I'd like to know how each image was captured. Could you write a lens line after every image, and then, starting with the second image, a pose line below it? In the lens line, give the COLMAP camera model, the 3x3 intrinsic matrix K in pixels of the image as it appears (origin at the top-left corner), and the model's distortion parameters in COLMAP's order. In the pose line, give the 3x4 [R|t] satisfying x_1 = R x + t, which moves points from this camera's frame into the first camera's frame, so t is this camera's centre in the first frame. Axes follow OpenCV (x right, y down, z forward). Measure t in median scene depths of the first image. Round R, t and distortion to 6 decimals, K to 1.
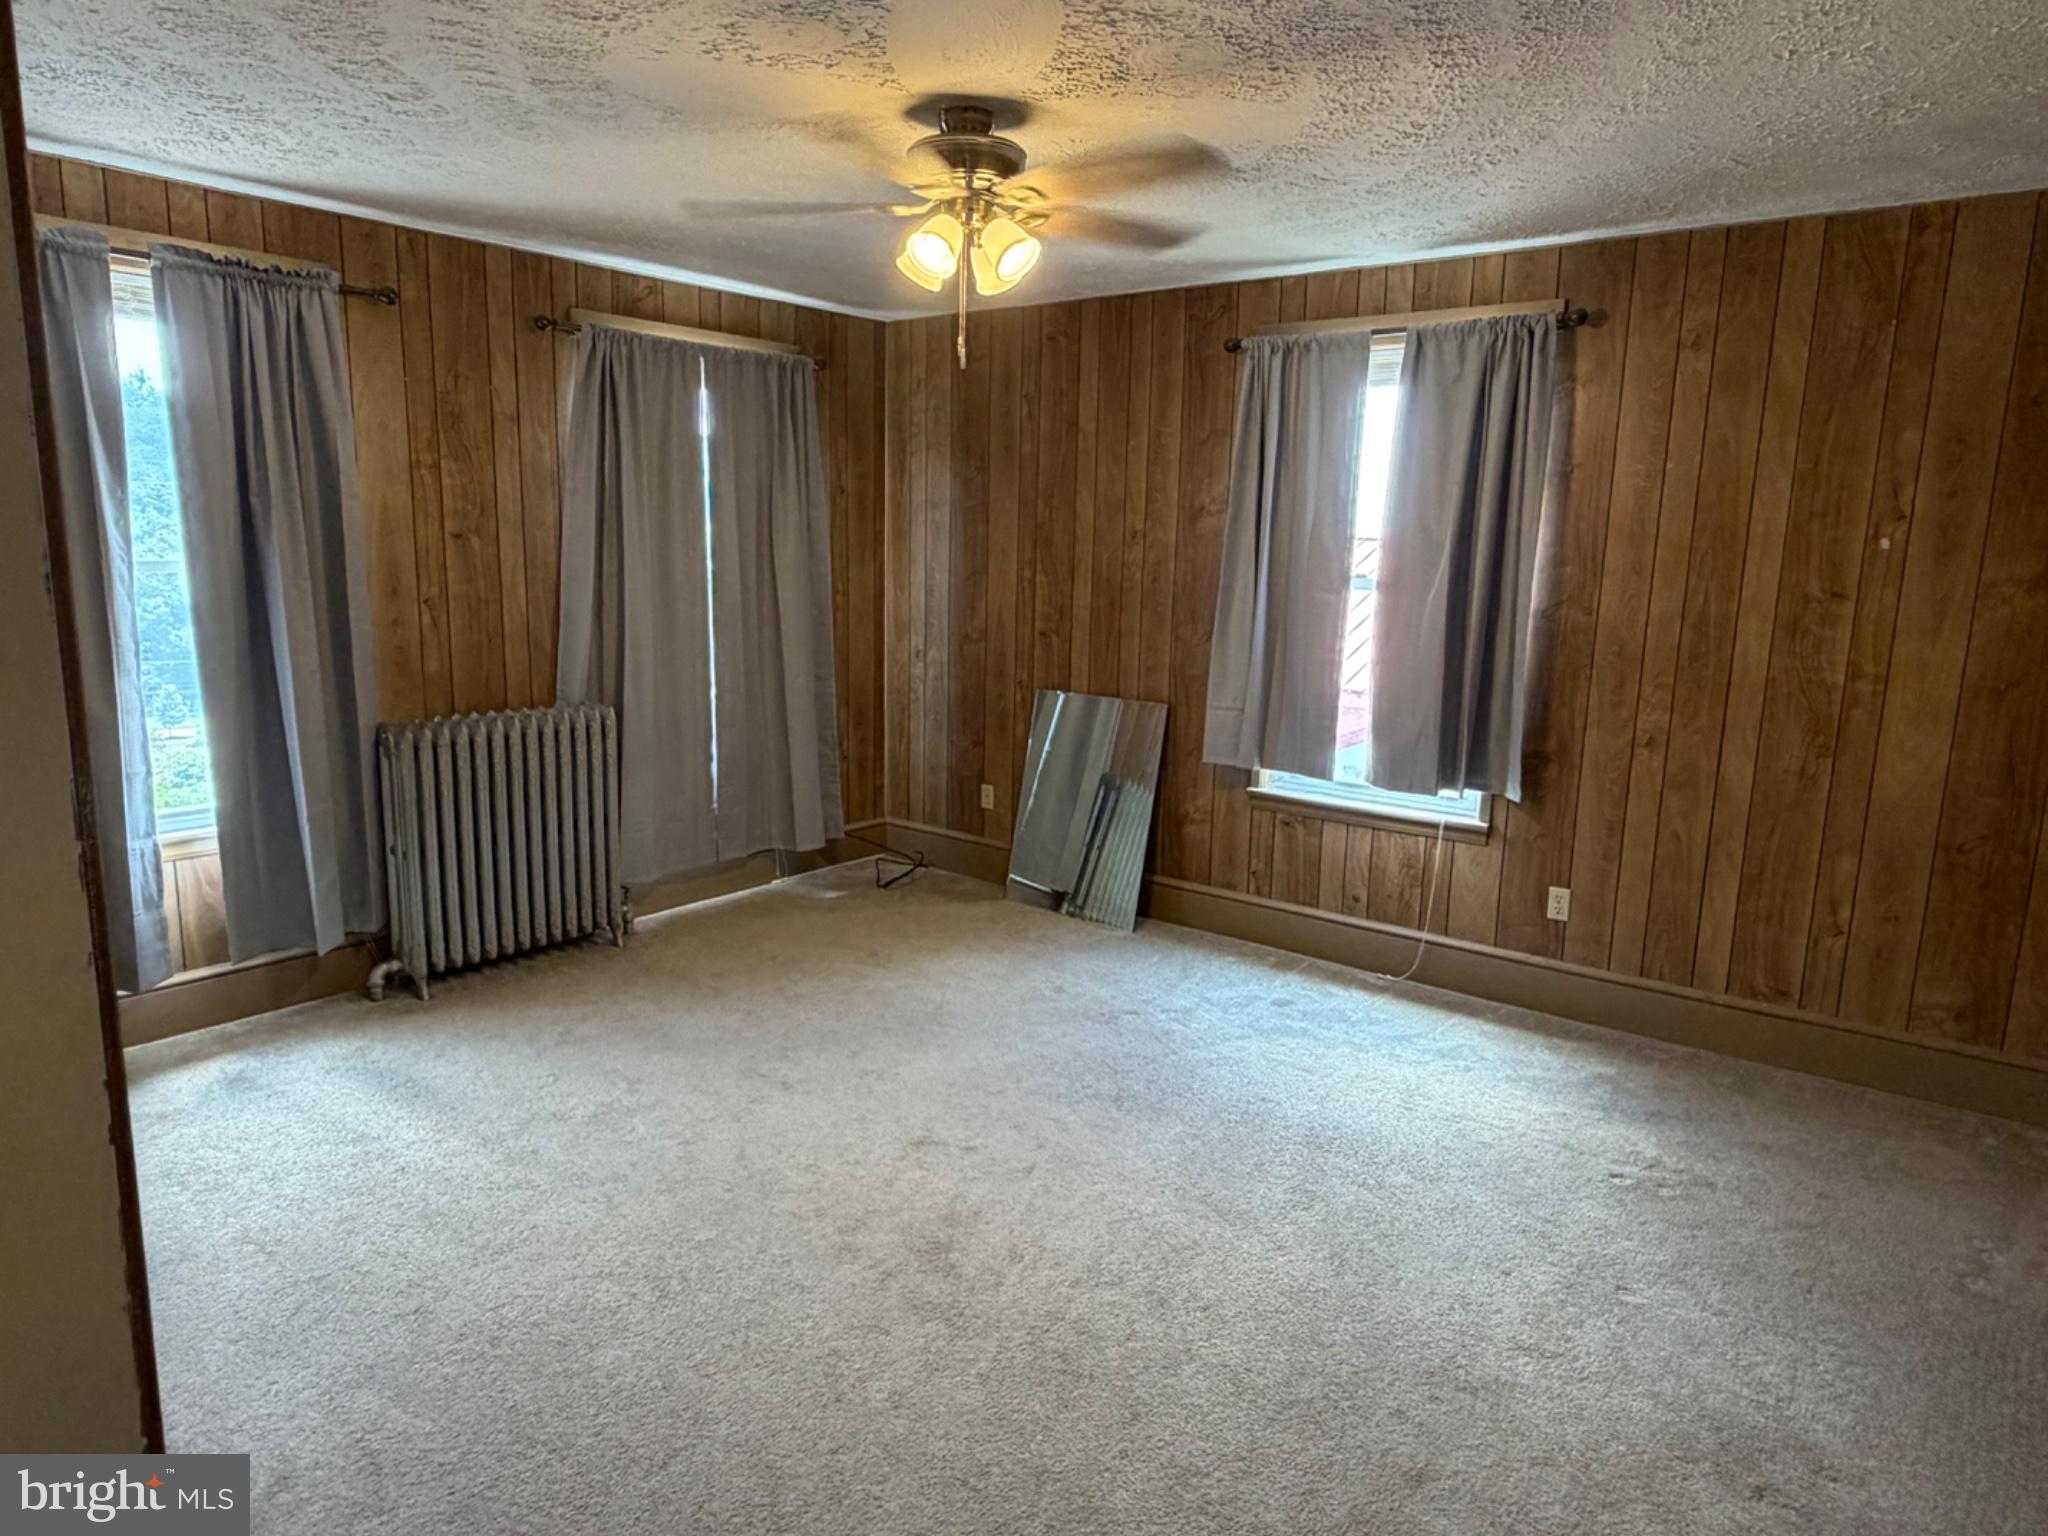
lens RADIAL K [[1236.3, 0, 1019.2], [0, 1236.3, 767.1], [0, 0, 1]] dist [0.001754, -0.002747]
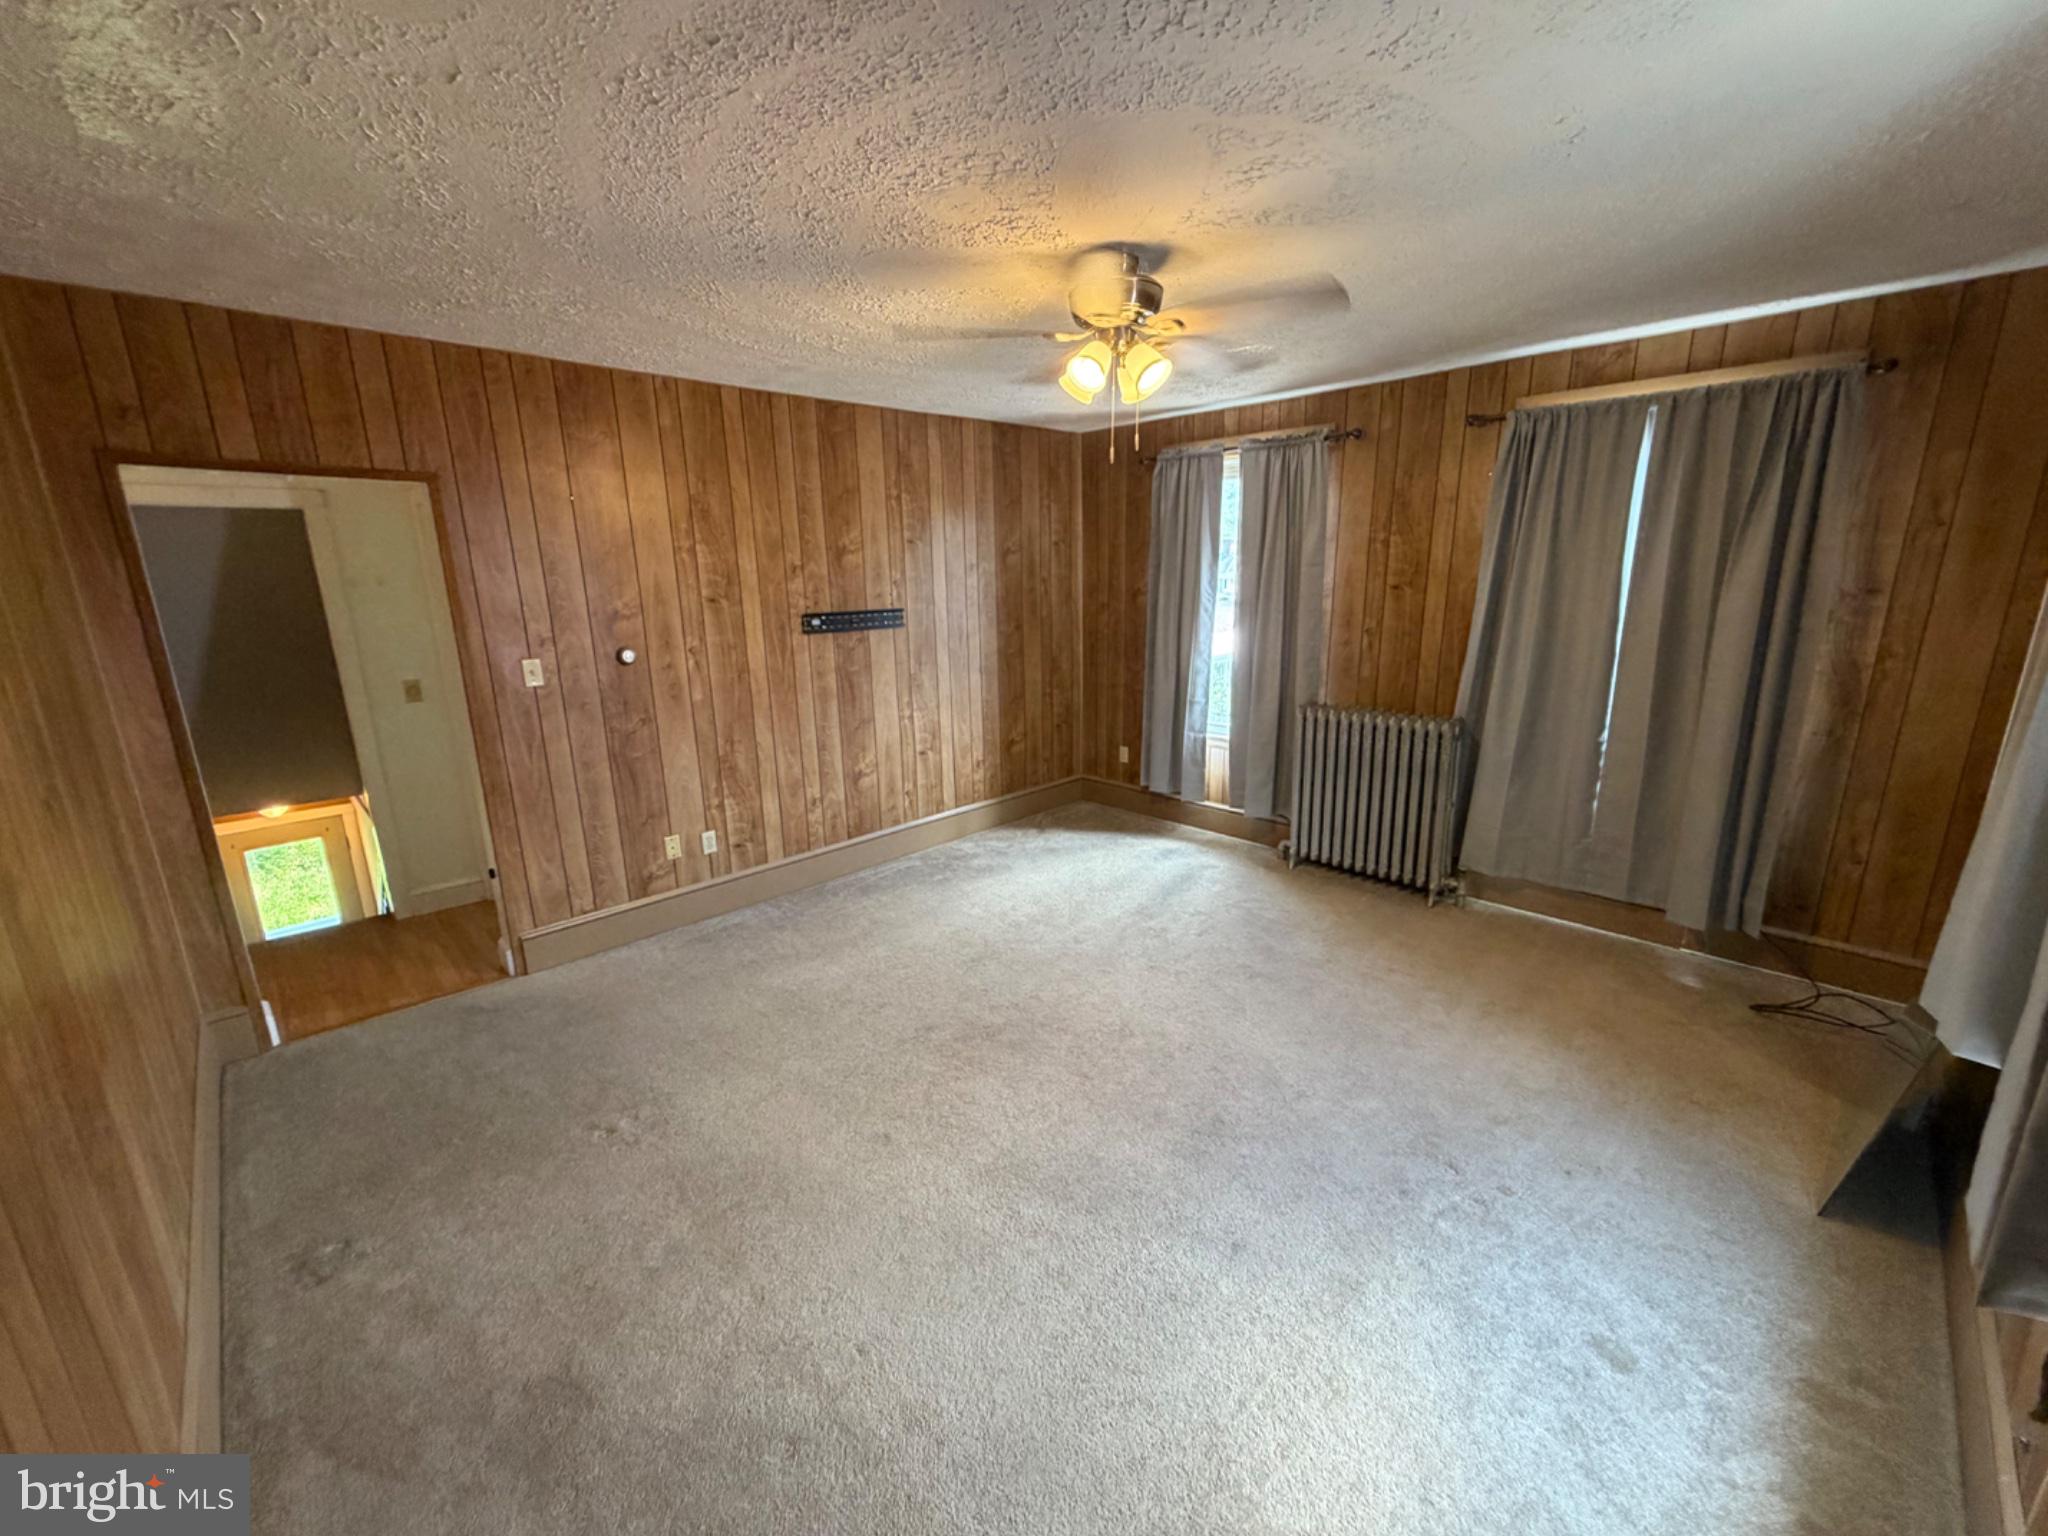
lens RADIAL K [[799.9, 0, 1017.9], [0, 799.9, 765.1], [0, 0, 1]] dist [-0.001347, -0.000296]
pose [[-0.113217, 0.214325, -0.970179, 0.556387], [-0.172136, 0.957460, 0.231603, -0.127361], [0.978545, 0.193224, -0.071508, 0.668364]]
